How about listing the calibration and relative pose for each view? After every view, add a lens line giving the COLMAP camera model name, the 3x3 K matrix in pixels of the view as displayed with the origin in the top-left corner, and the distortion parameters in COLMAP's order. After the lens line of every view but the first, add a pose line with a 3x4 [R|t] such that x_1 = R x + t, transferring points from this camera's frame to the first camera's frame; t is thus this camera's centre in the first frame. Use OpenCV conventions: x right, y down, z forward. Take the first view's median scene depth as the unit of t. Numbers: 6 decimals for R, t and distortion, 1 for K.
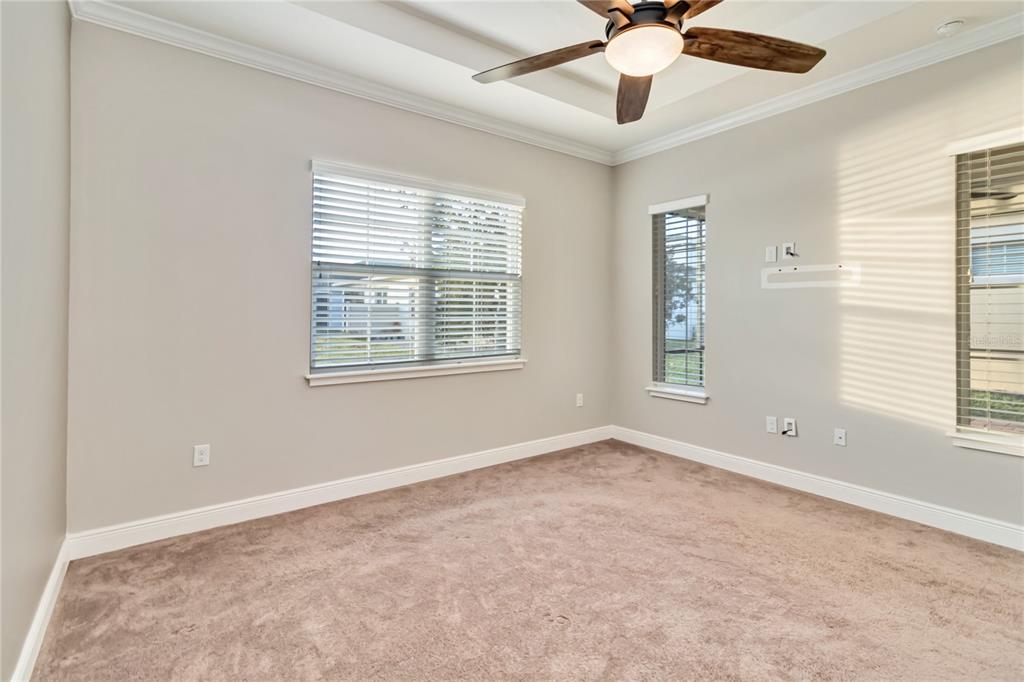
lens RADIAL K [[477.4, 0, 515.5], [0, 477.4, 319.9], [0, 0, 1]] dist [0.001015, 0.000176]
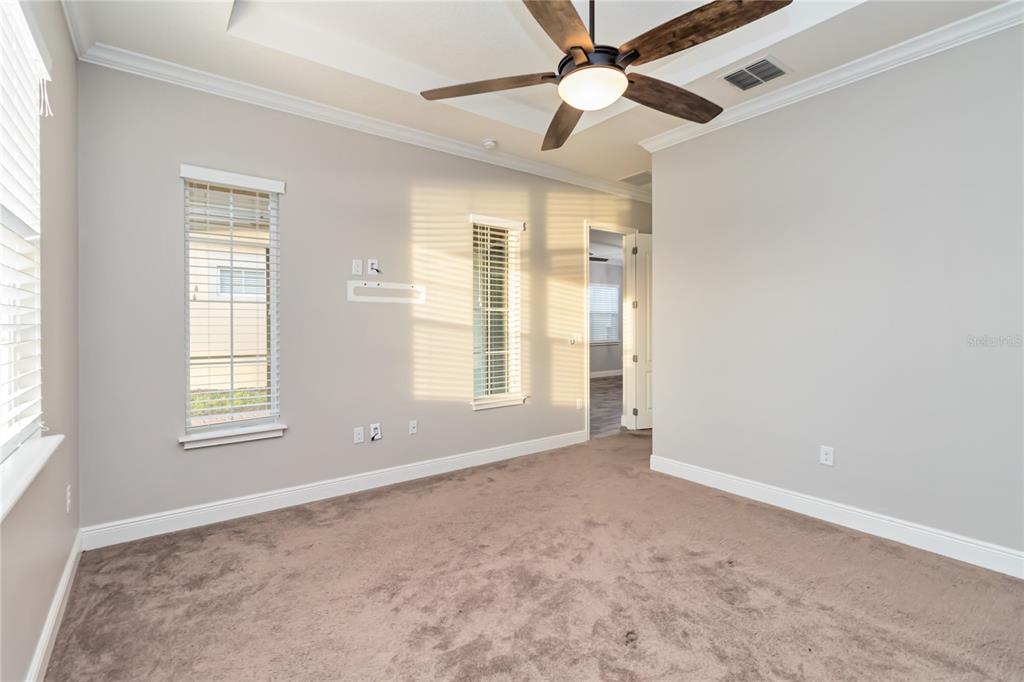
lens RADIAL K [[477.4, 0, 515.5], [0, 477.4, 319.9], [0, 0, 1]] dist [0.001015, 0.000176]
pose [[-0.003199, 0.004371, 0.999985, -0.529270], [0.012633, 0.999911, -0.004330, -0.018134], [-0.999915, 0.012619, -0.003254, 0.733683]]
